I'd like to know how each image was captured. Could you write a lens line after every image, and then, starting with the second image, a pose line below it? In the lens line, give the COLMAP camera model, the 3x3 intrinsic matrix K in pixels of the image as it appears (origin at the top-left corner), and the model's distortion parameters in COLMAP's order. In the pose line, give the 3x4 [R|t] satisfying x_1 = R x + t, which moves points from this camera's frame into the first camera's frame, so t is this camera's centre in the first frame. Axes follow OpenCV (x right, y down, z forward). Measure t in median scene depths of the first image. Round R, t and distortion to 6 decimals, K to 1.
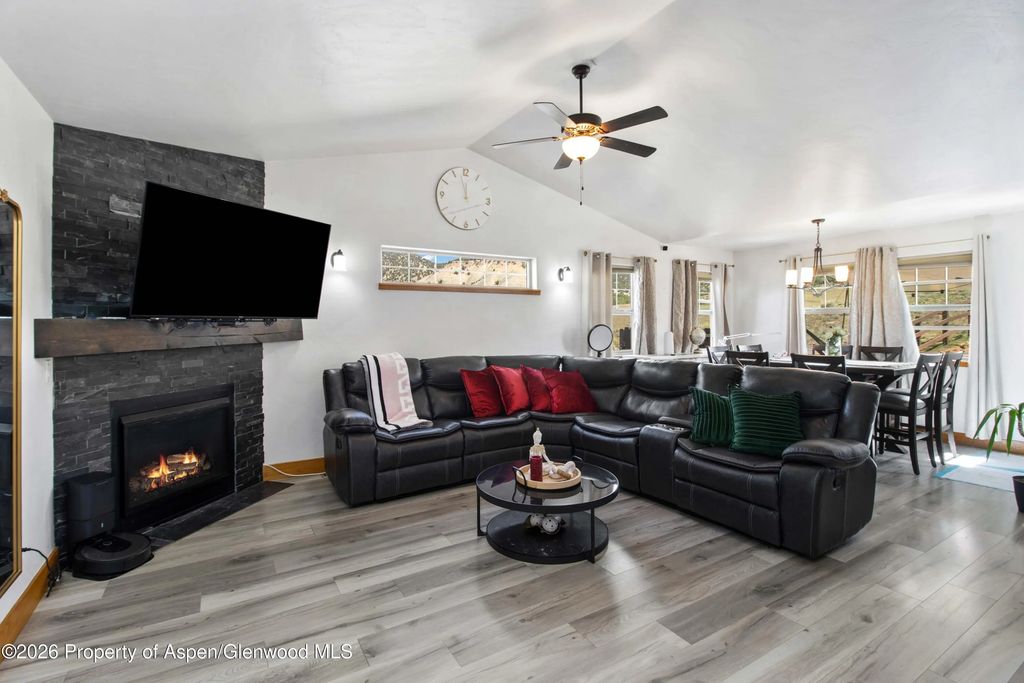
lens RADIAL K [[470.0, 0, 508.1], [0, 470.0, 327.1], [0, 0, 1]] dist [-0.008770, -0.001237]
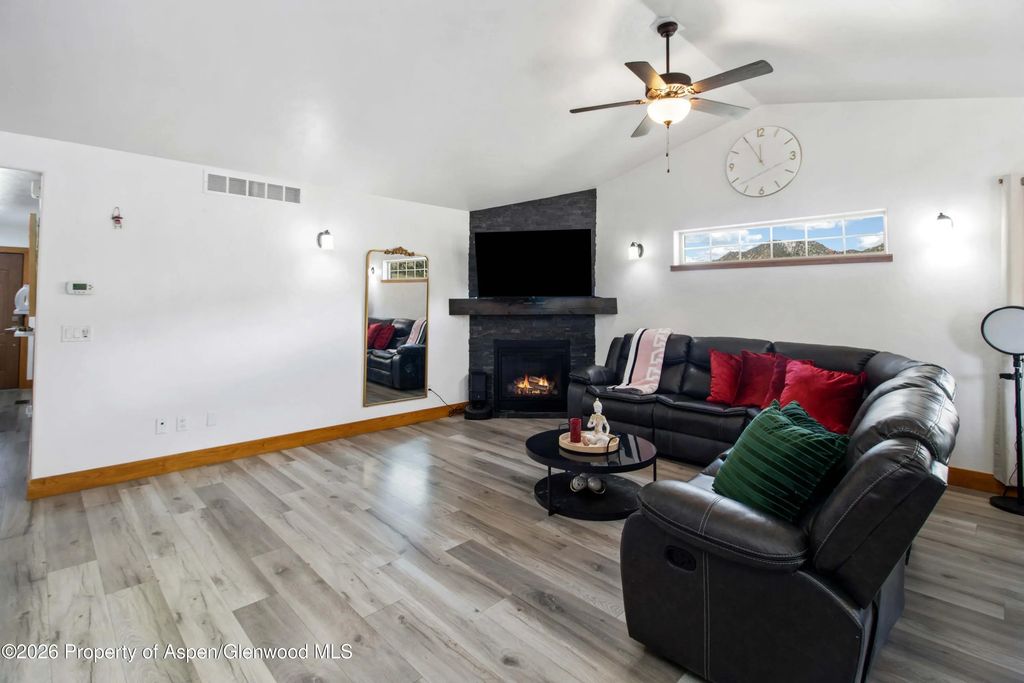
lens RADIAL K [[483.0, 0, 513.0], [0, 483.0, 283.5], [0, 0, 1]] dist [0.001134, -0.000076]
pose [[0.239210, -0.036907, -0.970266, 0.863688], [-0.015188, 0.999013, -0.041745, 0.002585], [0.970849, 0.024723, 0.238413, 0.421773]]
